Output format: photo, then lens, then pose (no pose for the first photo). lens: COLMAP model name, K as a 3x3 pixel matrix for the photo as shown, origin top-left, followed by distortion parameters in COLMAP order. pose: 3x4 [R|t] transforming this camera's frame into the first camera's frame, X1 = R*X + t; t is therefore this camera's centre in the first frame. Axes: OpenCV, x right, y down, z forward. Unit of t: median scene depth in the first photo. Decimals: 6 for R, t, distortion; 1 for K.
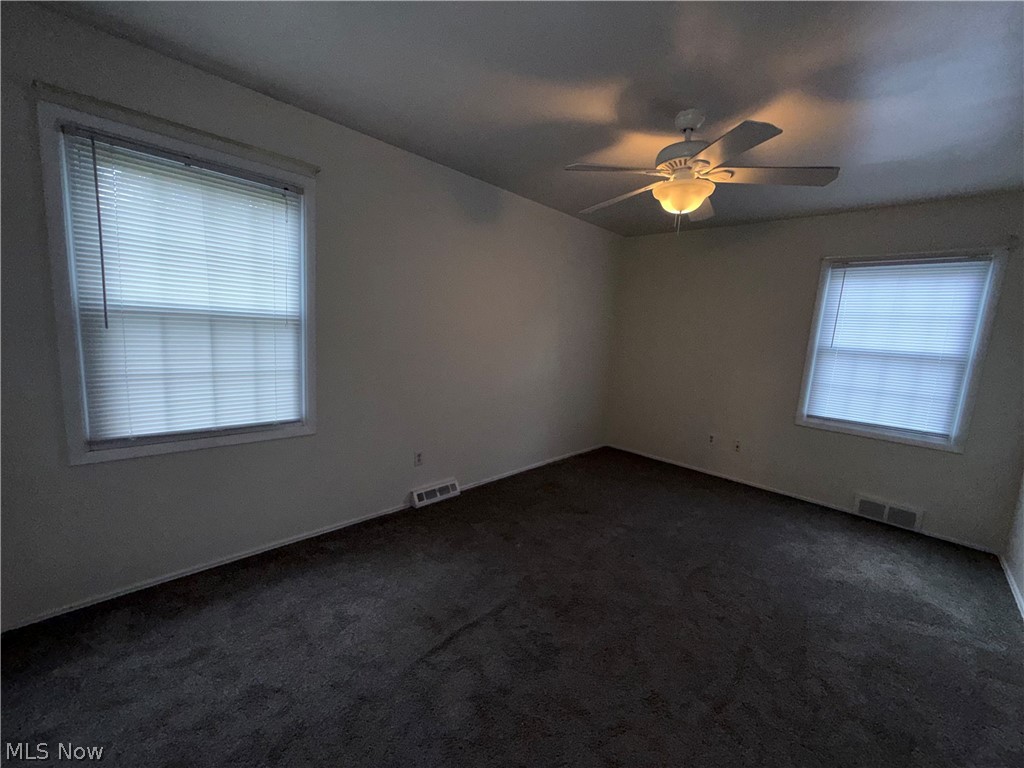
lens RADIAL K [[410.8, 0, 512.0], [0, 410.8, 384.0], [0, 0, 1]] dist [0.000335, -0.000016]
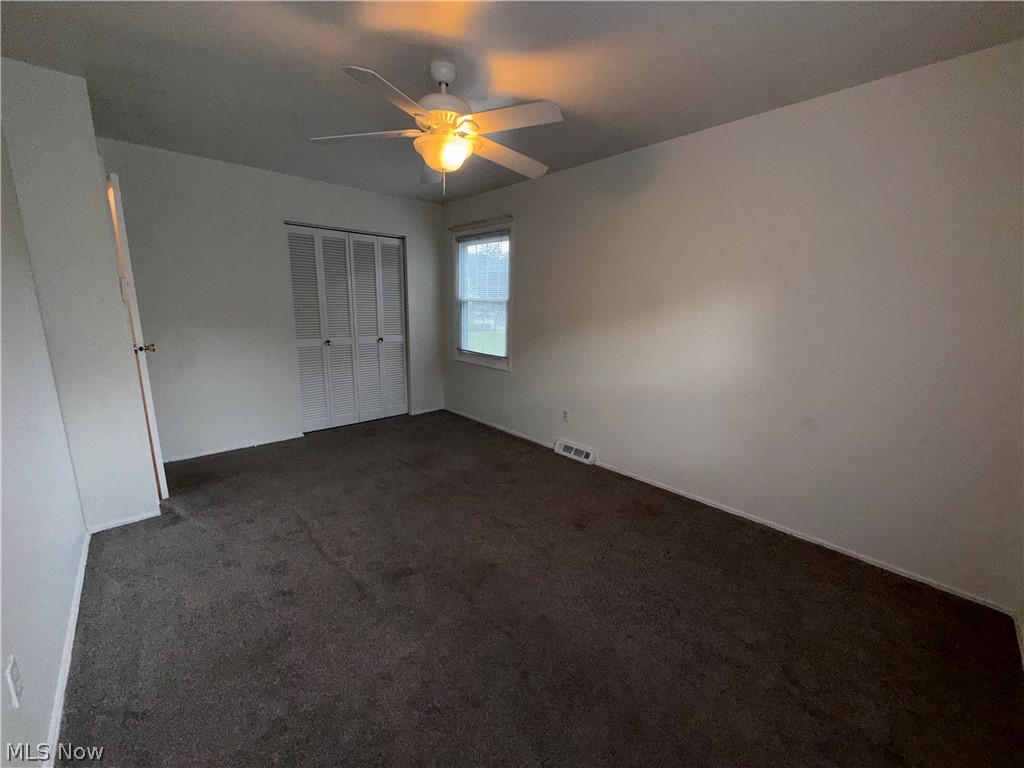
lens RADIAL K [[410.8, 0, 512.0], [0, 410.8, 384.0], [0, 0, 1]] dist [0.000335, -0.000016]
pose [[-0.074338, 0.136395, -0.987861, 1.338987], [-0.171902, 0.974021, 0.147420, -0.084591], [0.982305, 0.180774, -0.048960, 1.209690]]
